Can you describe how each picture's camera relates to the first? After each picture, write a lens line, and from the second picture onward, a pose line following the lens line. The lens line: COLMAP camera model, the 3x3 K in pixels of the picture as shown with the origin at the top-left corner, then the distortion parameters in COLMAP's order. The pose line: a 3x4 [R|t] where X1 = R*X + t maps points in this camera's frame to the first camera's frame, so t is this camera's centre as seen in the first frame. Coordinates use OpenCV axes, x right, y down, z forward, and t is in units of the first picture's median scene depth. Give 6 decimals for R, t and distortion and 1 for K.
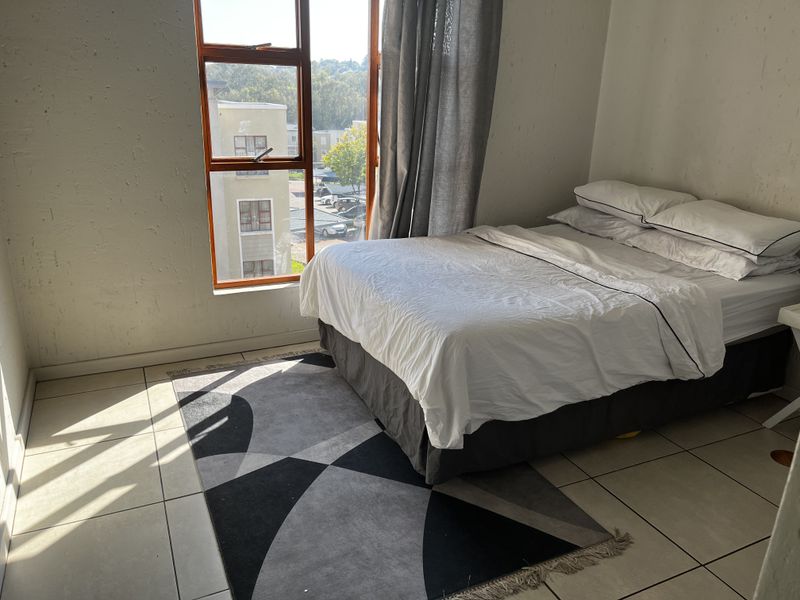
lens RADIAL K [[600.1, 0, 399.5], [0, 600.1, 302.5], [0, 0, 1]] dist [0.076940, -0.109134]
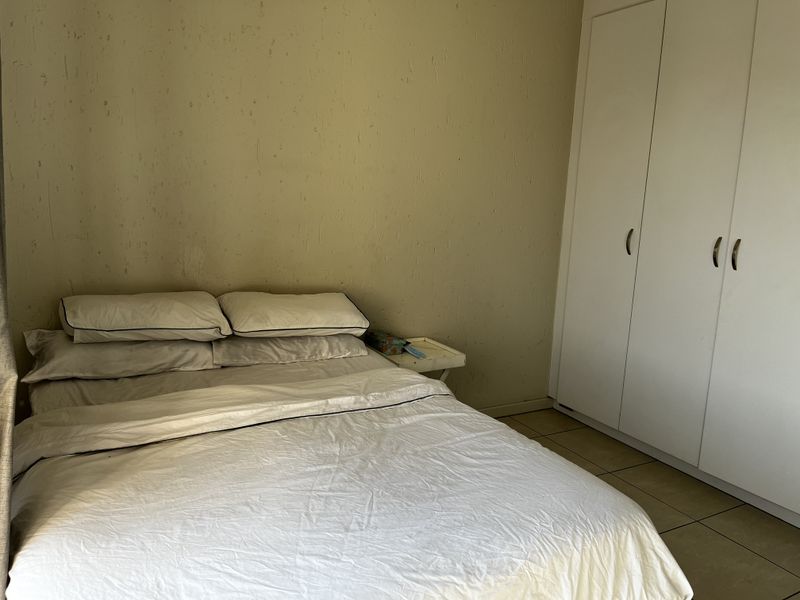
lens RADIAL K [[600.1, 0, 399.5], [0, 600.1, 302.5], [0, 0, 1]] dist [0.076940, -0.109134]
pose [[-0.044635, -0.214963, 0.975602, -0.430797], [0.287855, 0.932389, 0.218611, -0.323889], [-0.956633, 0.290590, 0.020261, 0.873498]]
